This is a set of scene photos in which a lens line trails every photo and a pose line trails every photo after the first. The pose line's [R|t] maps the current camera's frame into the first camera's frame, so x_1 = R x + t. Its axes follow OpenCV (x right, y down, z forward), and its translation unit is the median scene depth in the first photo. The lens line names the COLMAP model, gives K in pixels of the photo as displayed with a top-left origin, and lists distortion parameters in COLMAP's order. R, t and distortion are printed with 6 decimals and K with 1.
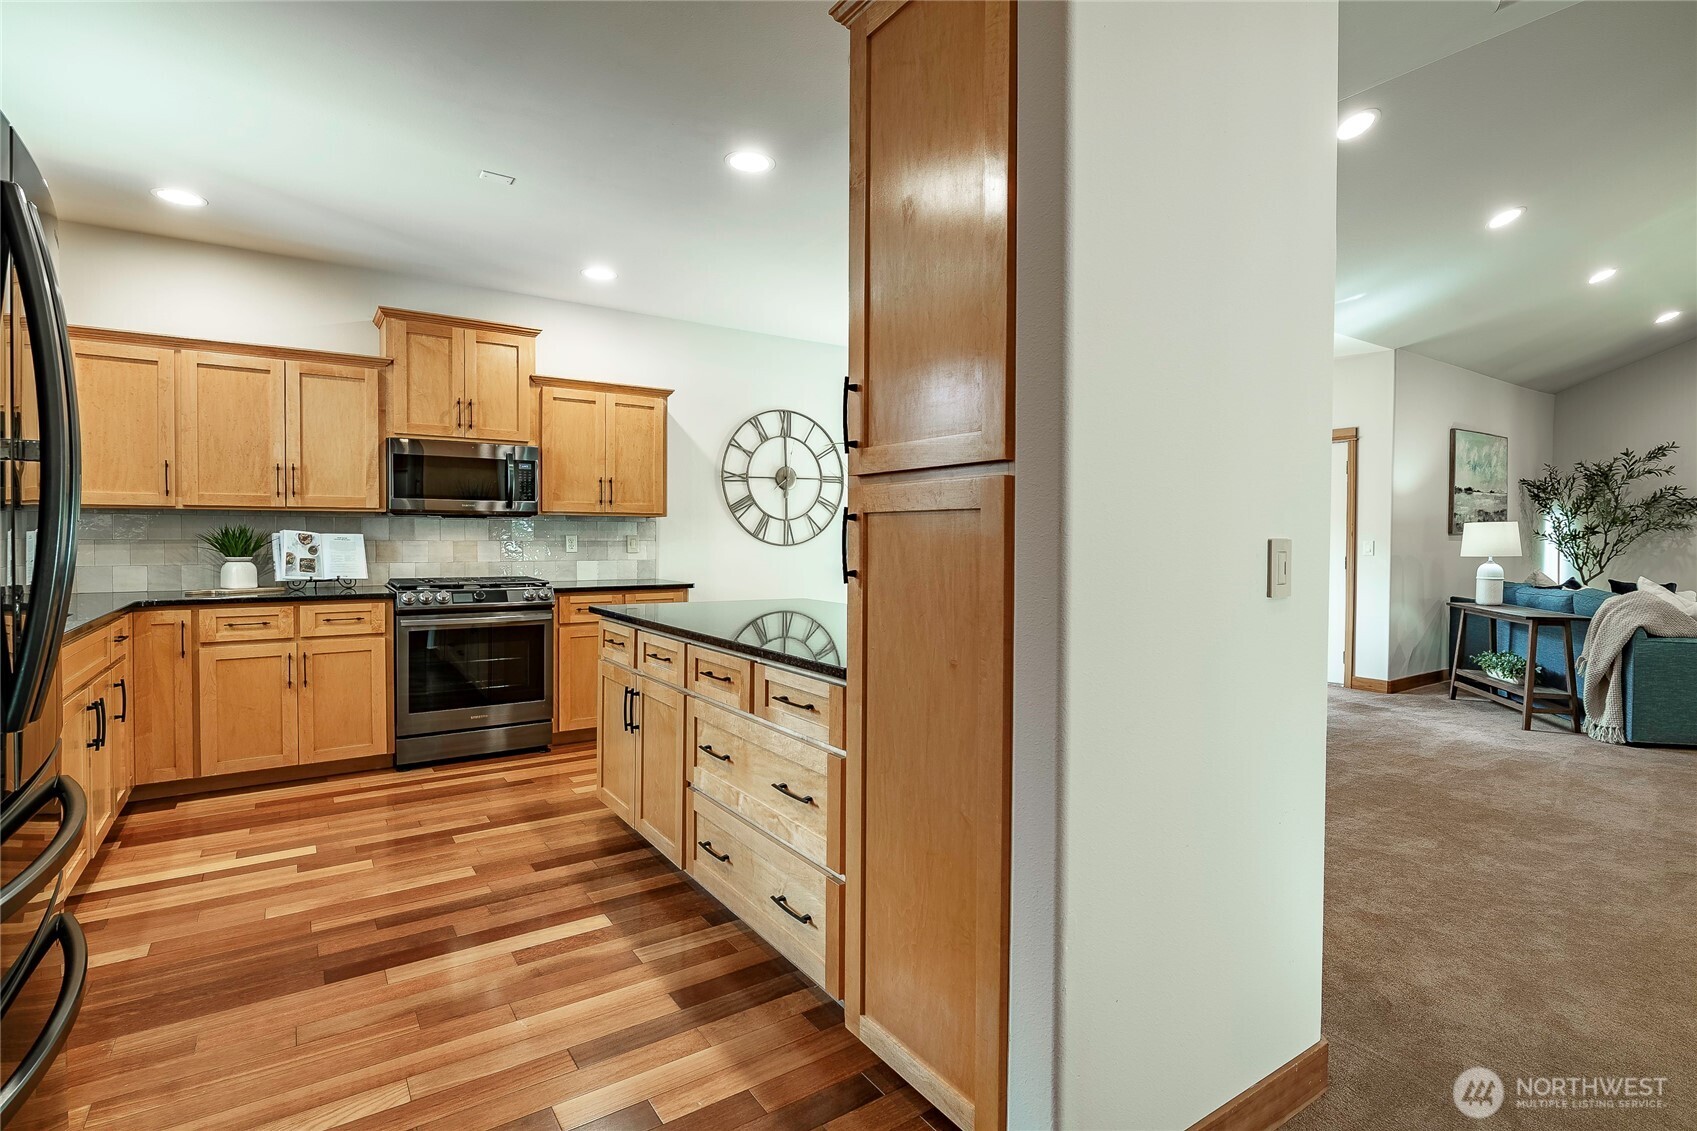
lens RADIAL K [[822.7, 0, 847.1], [0, 822.7, 556.4], [0, 0, 1]] dist [-0.000248, -0.000047]
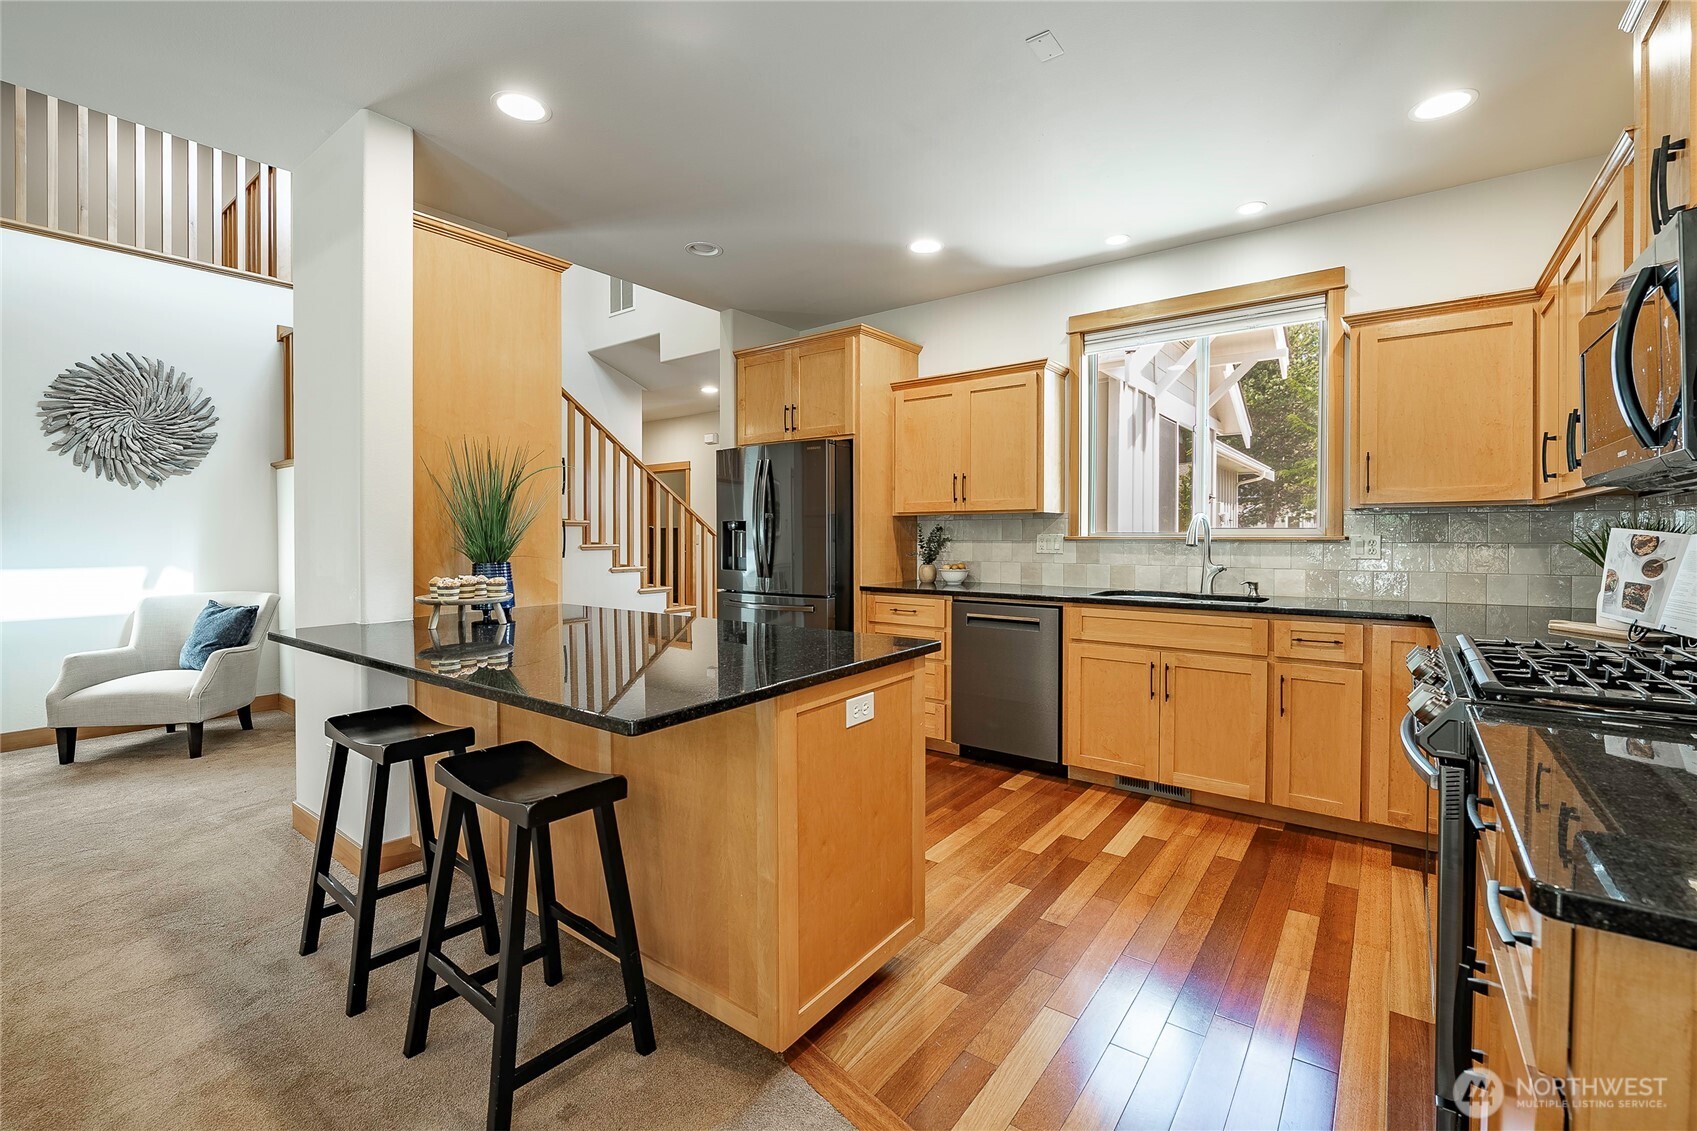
lens RADIAL K [[718.7, 0, 850.3], [0, 718.7, 548.5], [0, 0, 1]] dist [0.000162, 0.000022]
pose [[-0.948618, 0.002423, -0.316415, -0.052015], [-0.009512, 0.999300, 0.036170, -0.030952], [0.316281, 0.037322, -0.947931, 1.282674]]
